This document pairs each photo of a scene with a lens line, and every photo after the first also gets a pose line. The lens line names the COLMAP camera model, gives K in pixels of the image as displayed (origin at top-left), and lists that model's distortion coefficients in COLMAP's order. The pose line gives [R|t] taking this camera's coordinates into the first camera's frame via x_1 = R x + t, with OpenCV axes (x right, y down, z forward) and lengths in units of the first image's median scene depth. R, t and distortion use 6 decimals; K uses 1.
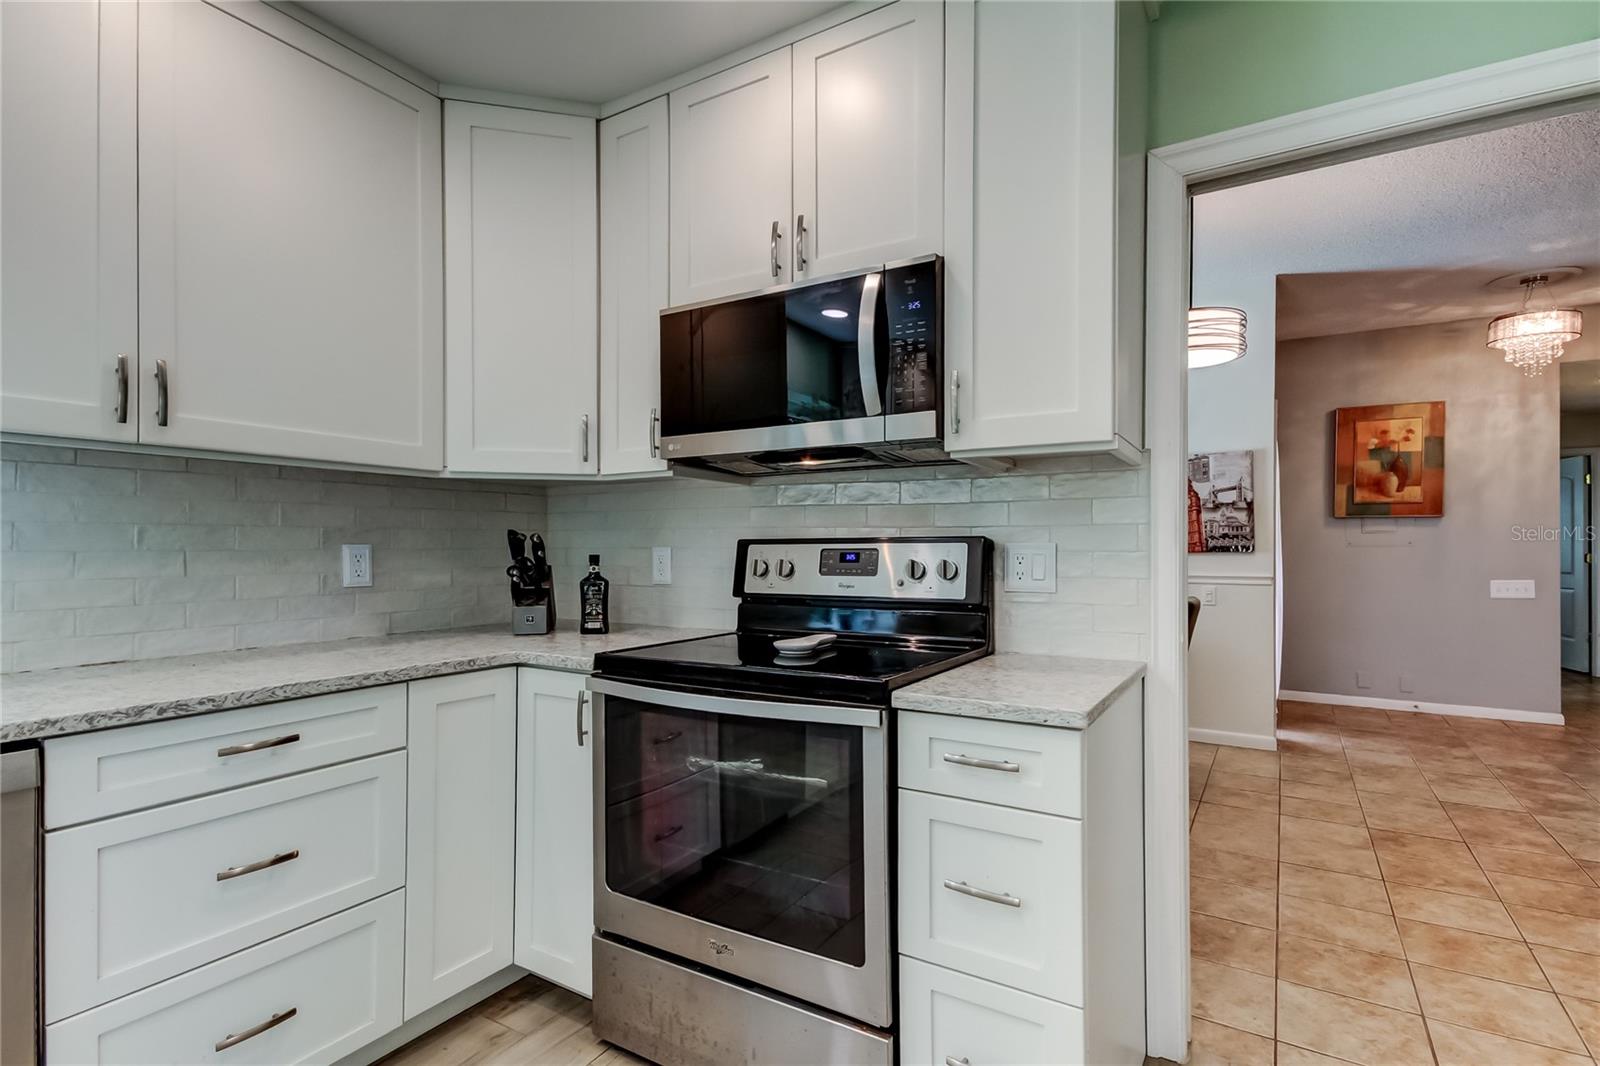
lens RADIAL K [[748.0, 0, 850.2], [0, 748.0, 547.5], [0, 0, 1]] dist [0.024411, -0.007104]
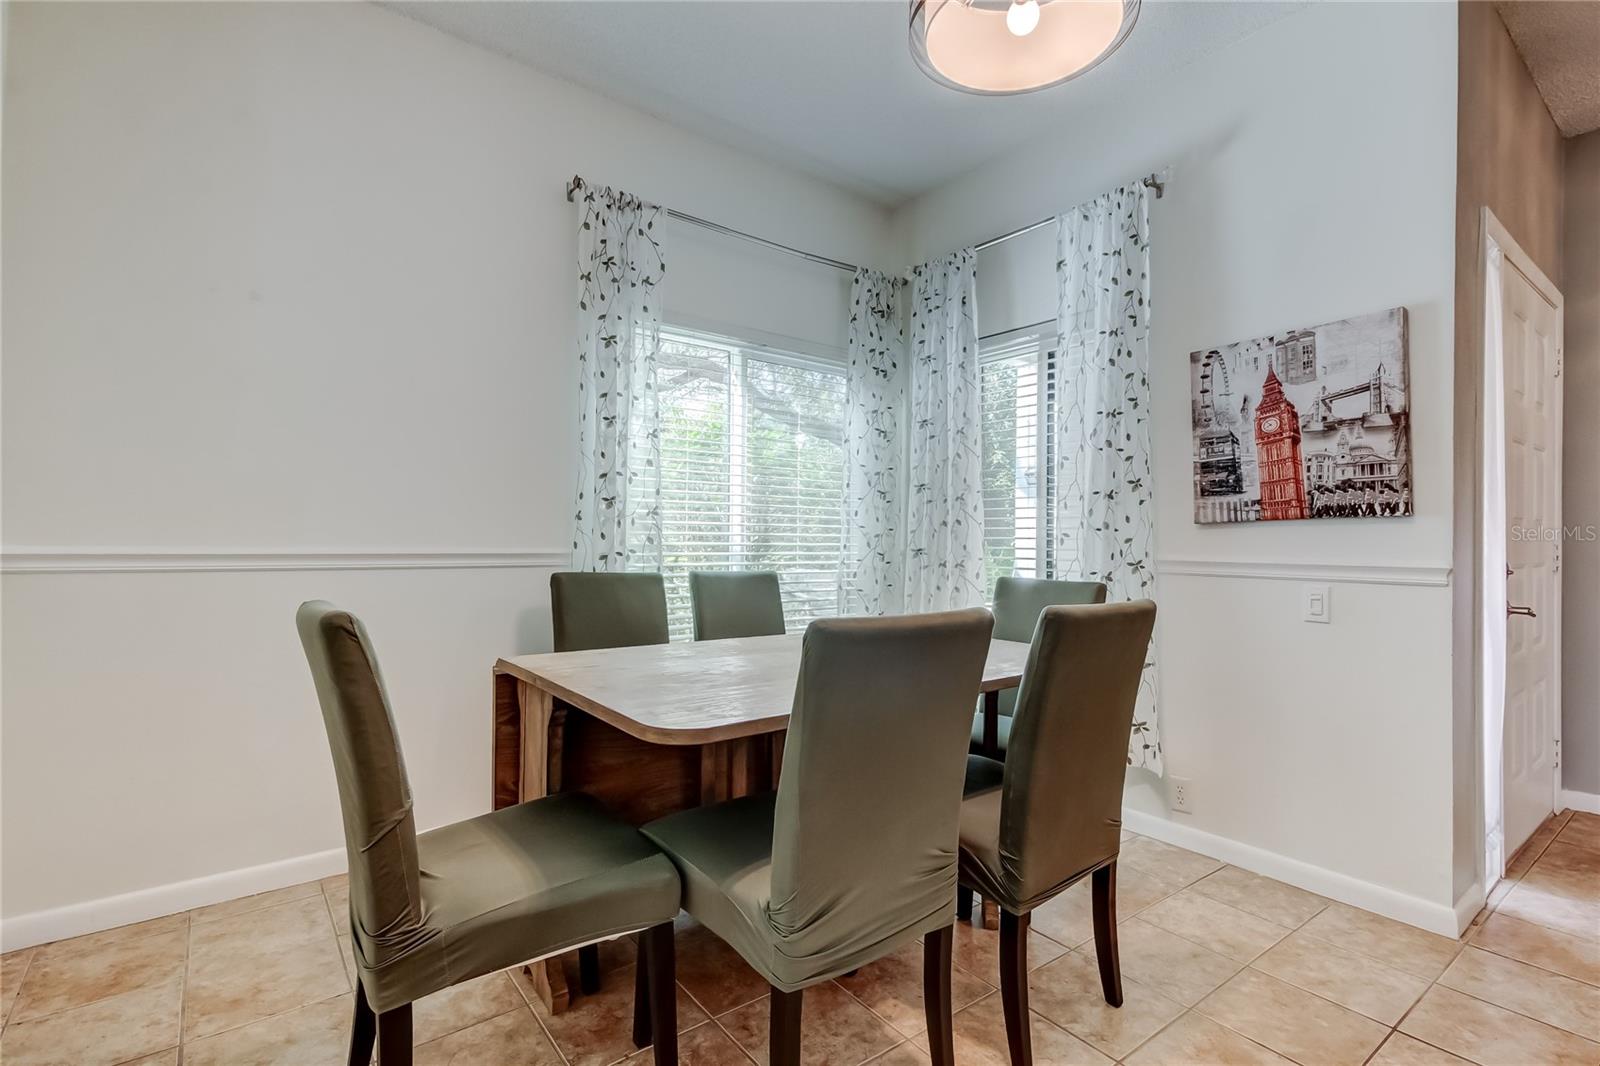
lens RADIAL K [[748.0, 0, 834.9], [0, 748.0, 532.9], [0, 0, 1]] dist [0.024411, -0.007104]
pose [[0.927786, 0.010617, -0.372961, 0.369575], [-0.016788, 0.999771, -0.013303, 0.029254], [0.372735, 0.018604, 0.927751, 0.404813]]
